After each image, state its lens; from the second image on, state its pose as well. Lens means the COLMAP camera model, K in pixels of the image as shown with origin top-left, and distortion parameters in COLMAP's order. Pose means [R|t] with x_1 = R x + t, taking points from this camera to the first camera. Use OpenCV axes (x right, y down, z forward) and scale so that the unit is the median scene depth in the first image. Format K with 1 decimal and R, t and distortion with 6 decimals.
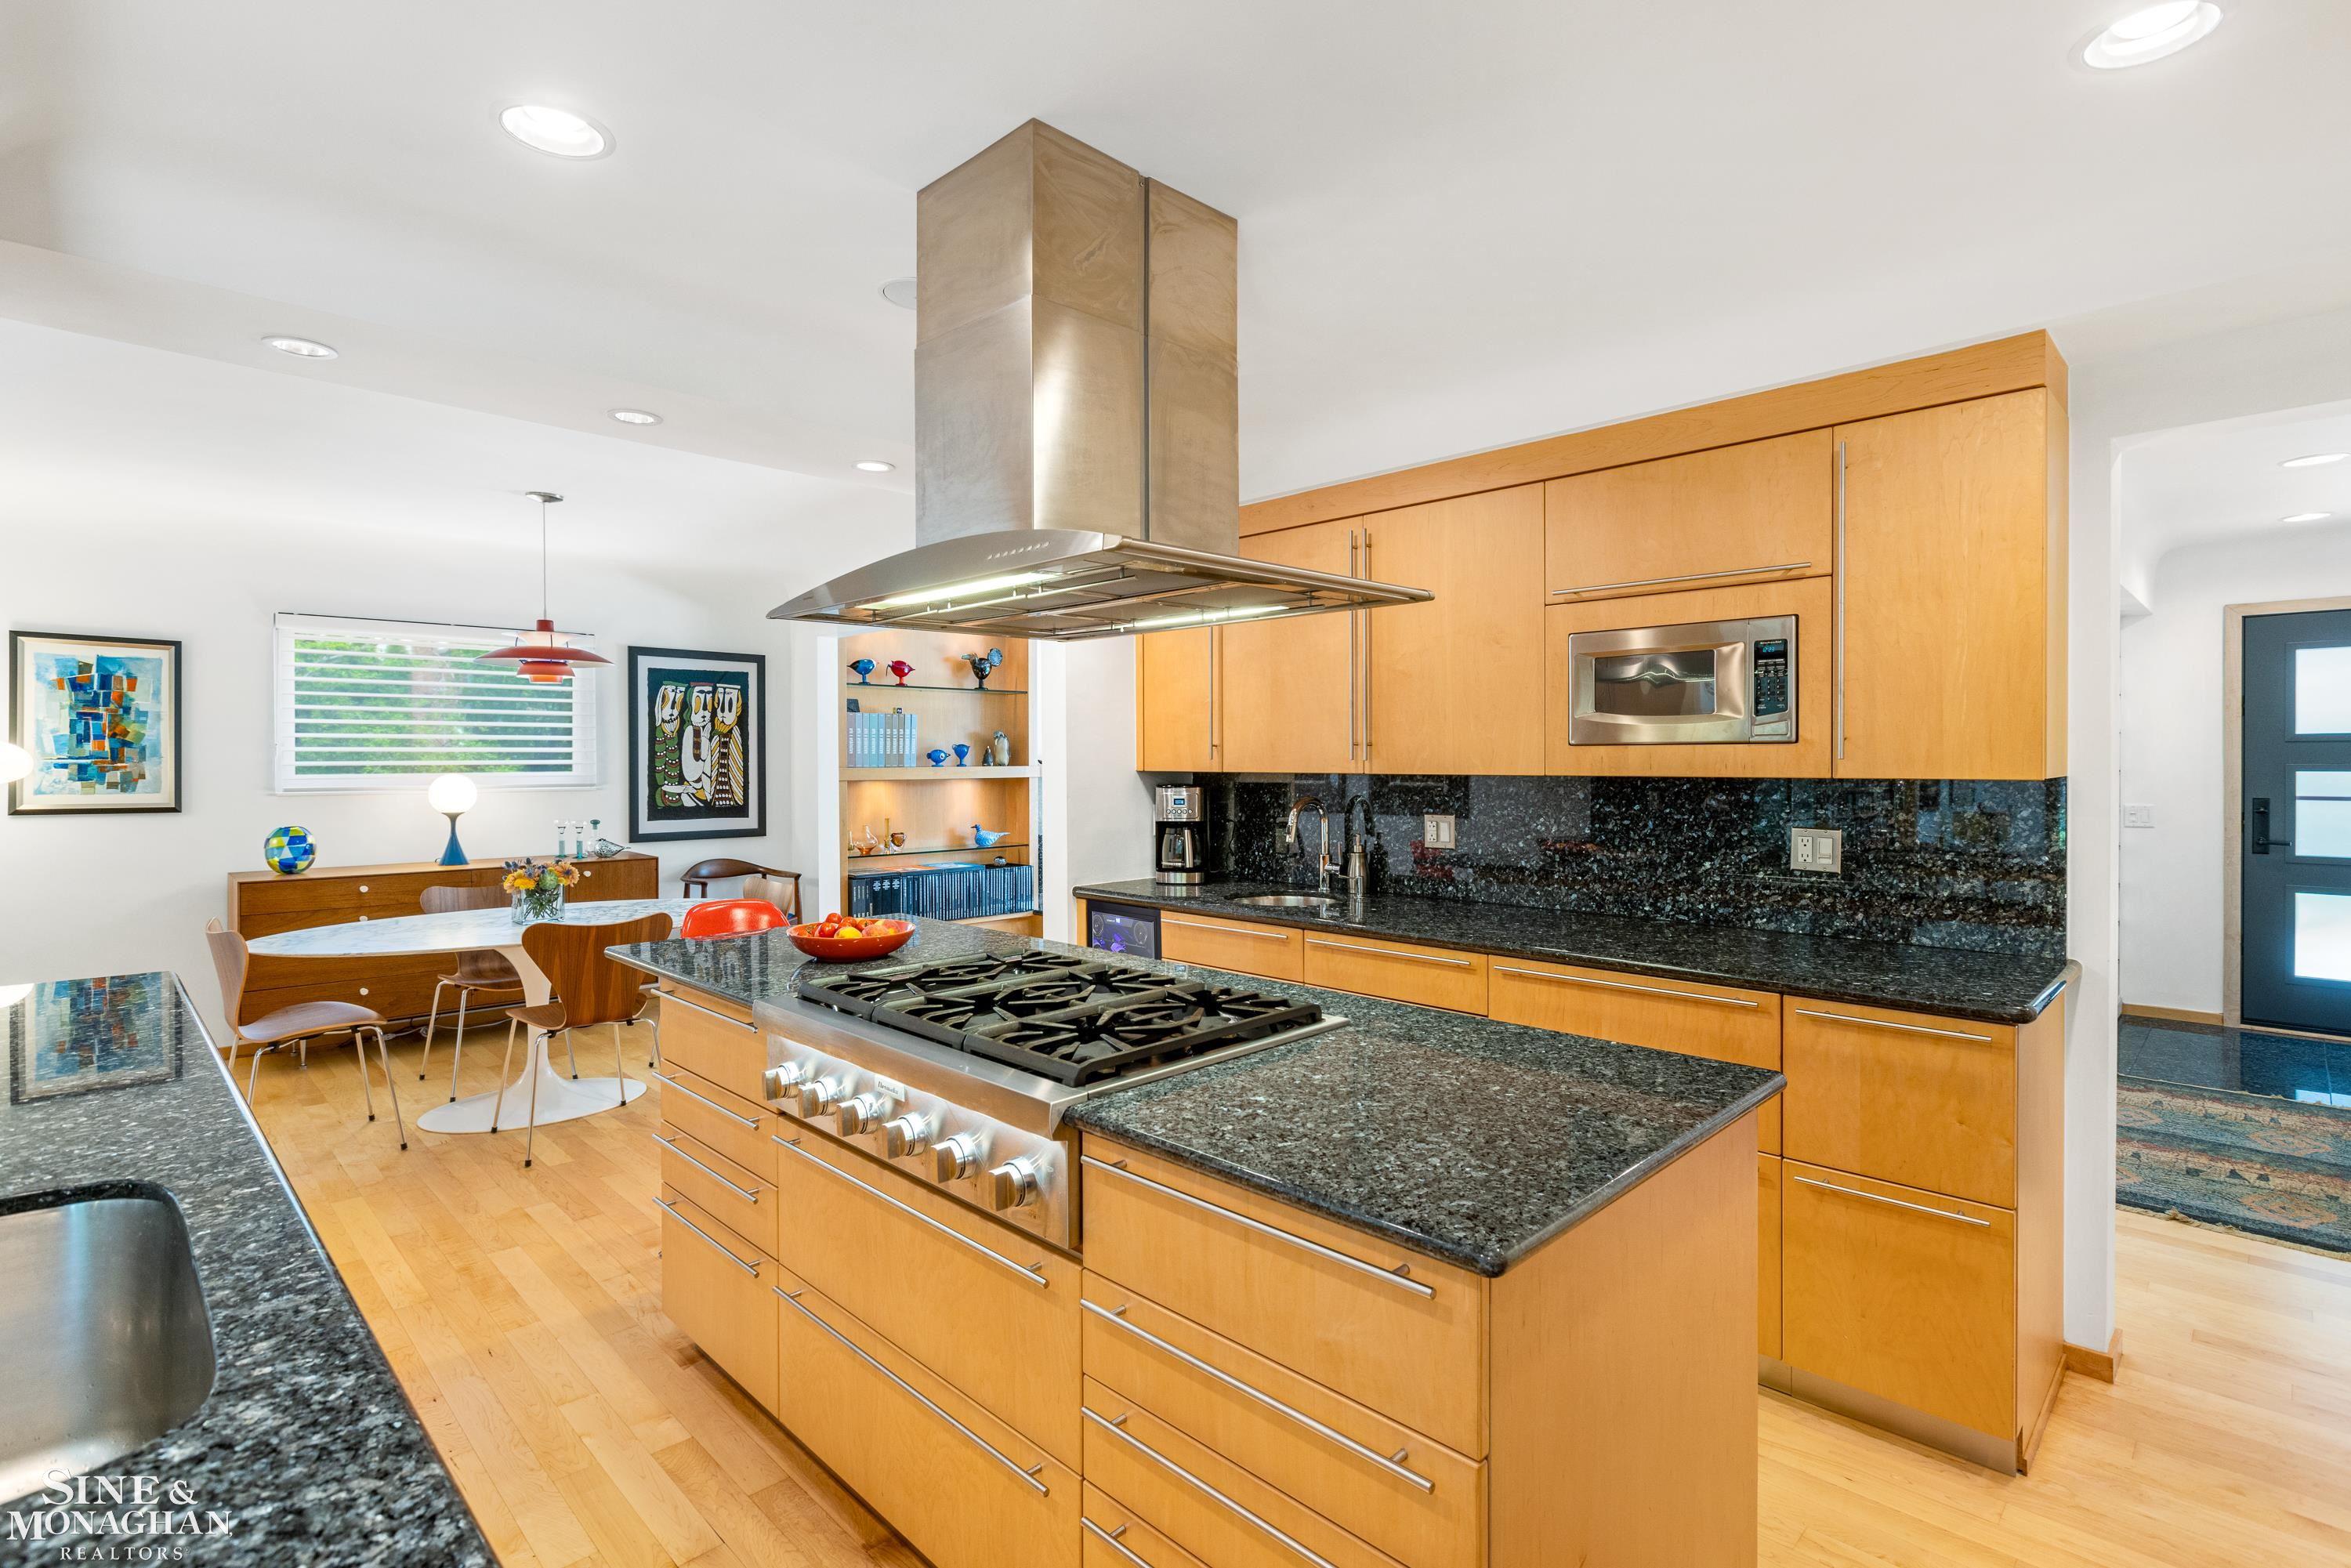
lens RADIAL K [[1125.7, 0, 1153.8], [0, 1125.7, 758.2], [0, 0, 1]] dist [-0.001218, -0.000282]
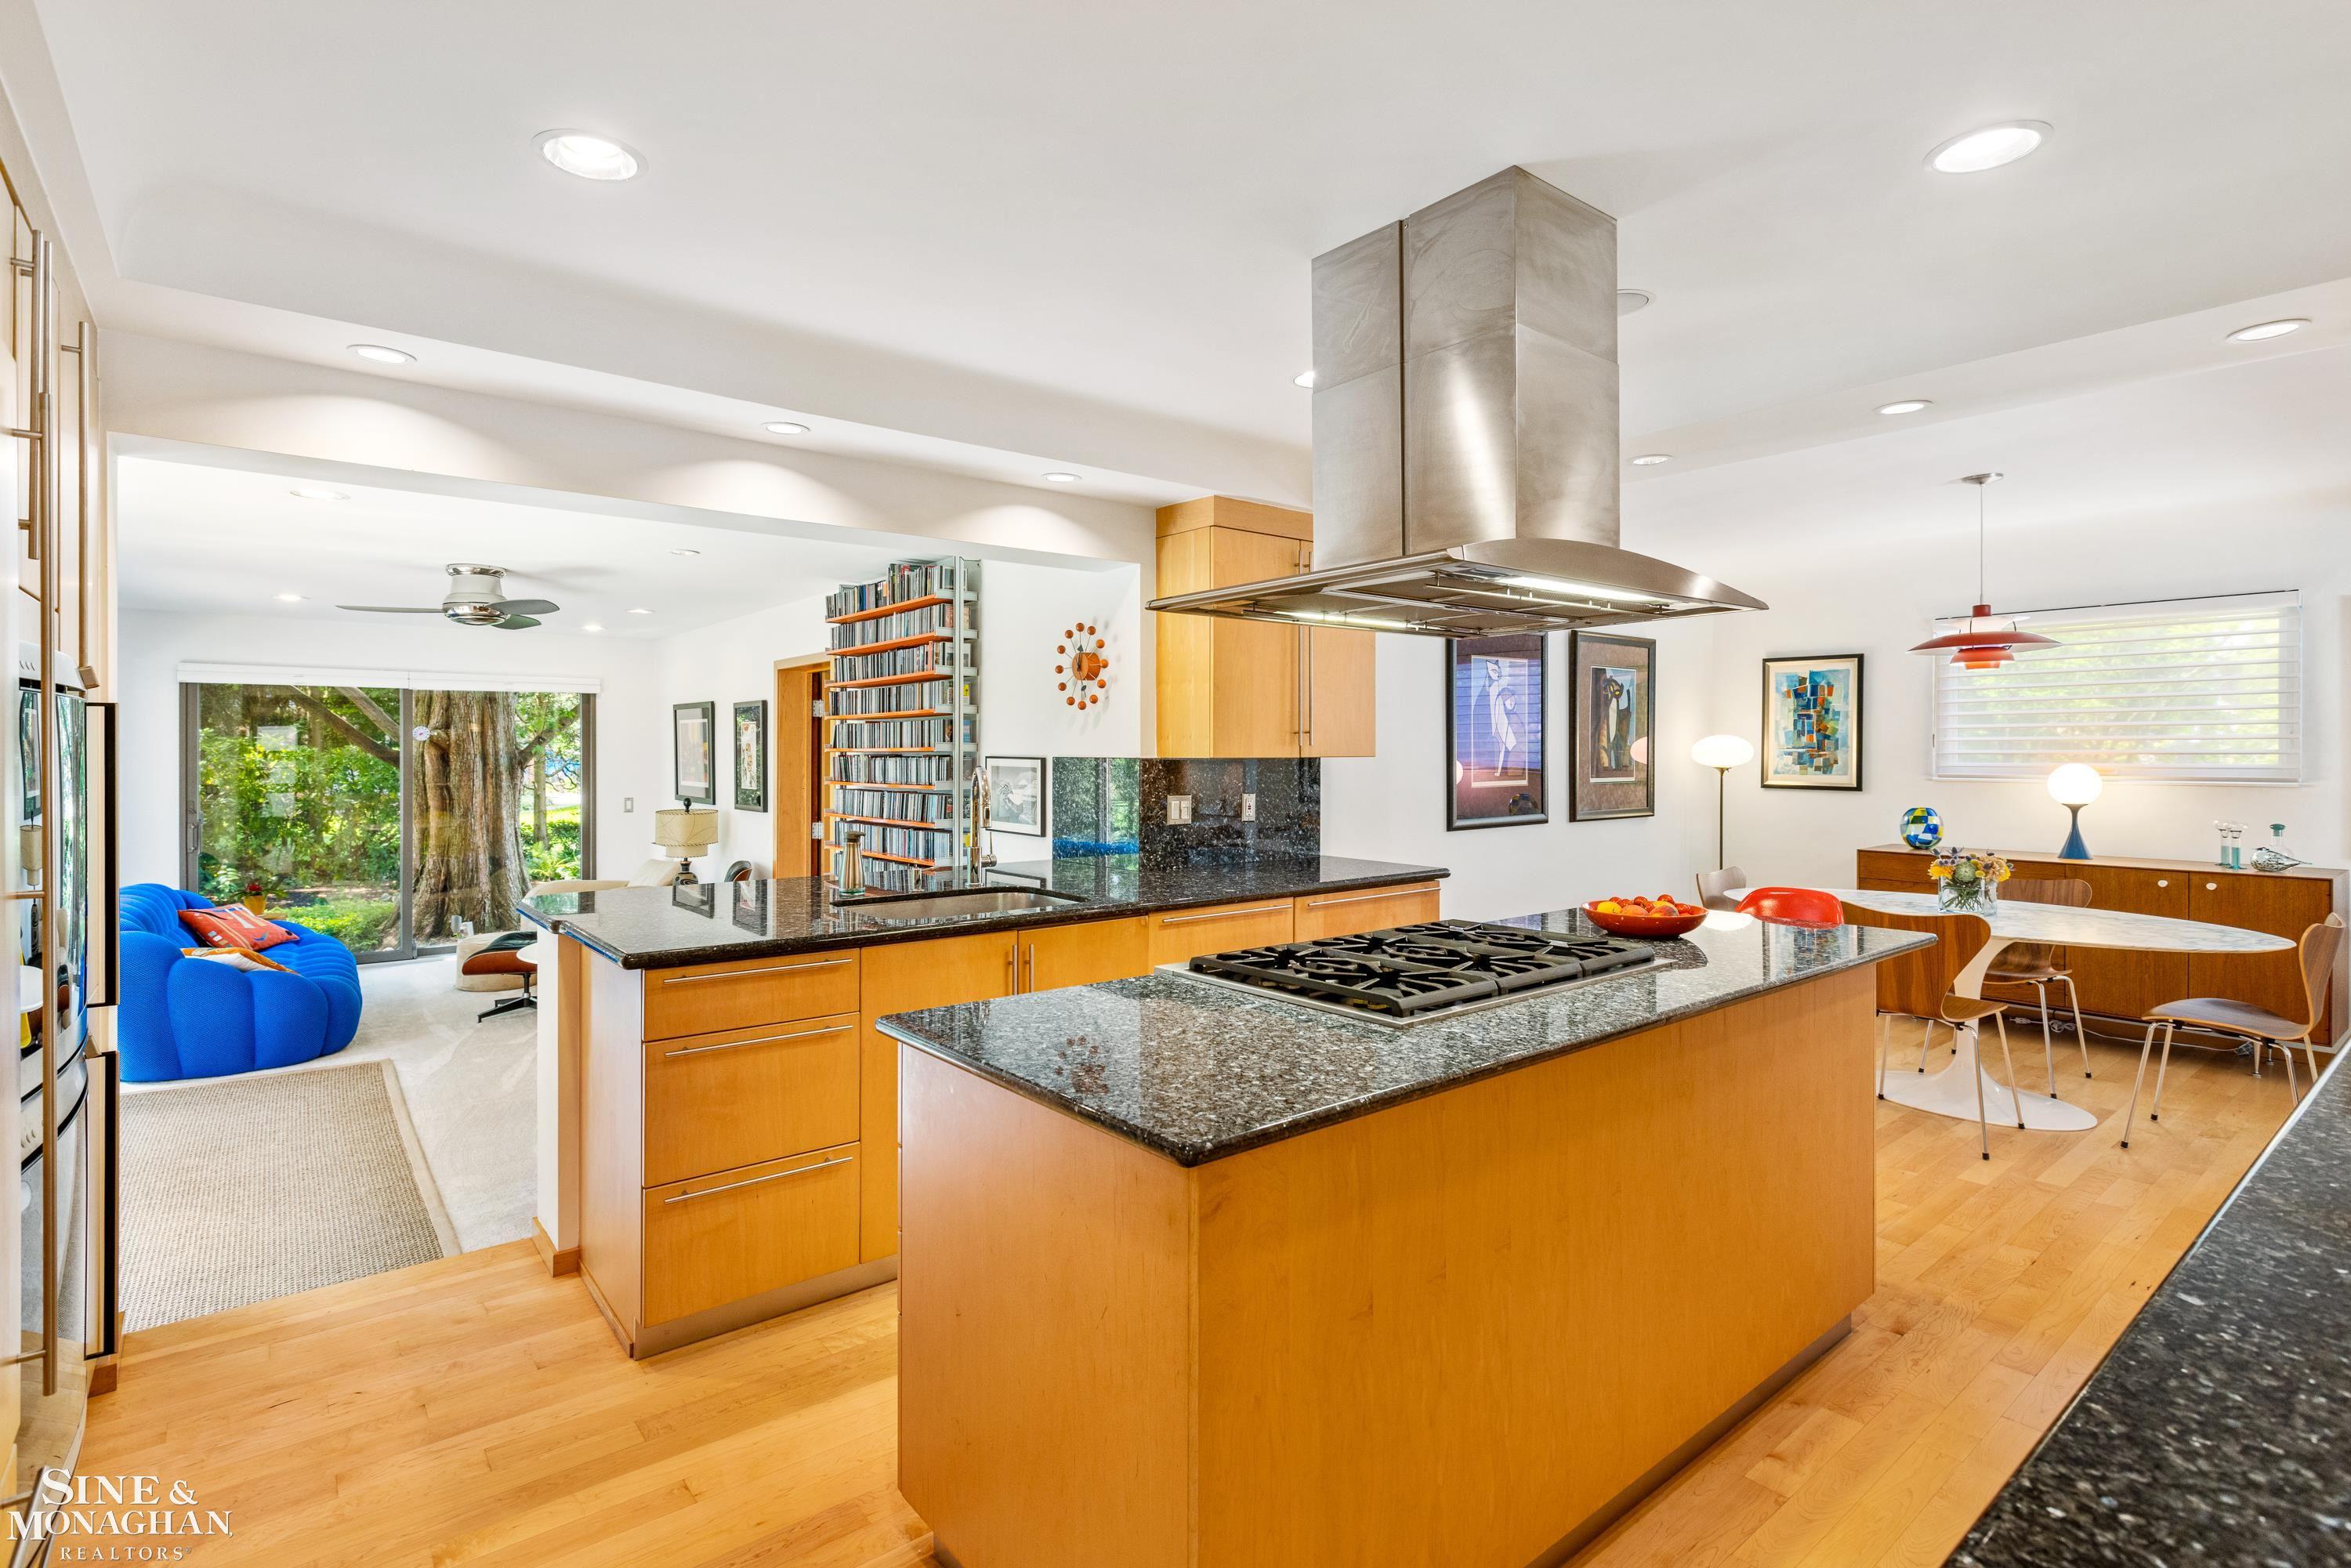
lens RADIAL K [[1125.7, 0, 1153.8], [0, 1125.7, 758.2], [0, 0, 1]] dist [-0.001218, -0.000282]
pose [[-0.098060, 0.006968, -0.995156, 0.459849], [0.002378, 0.999974, 0.006768, 0.001203], [0.995178, -0.001702, -0.098074, 0.356493]]
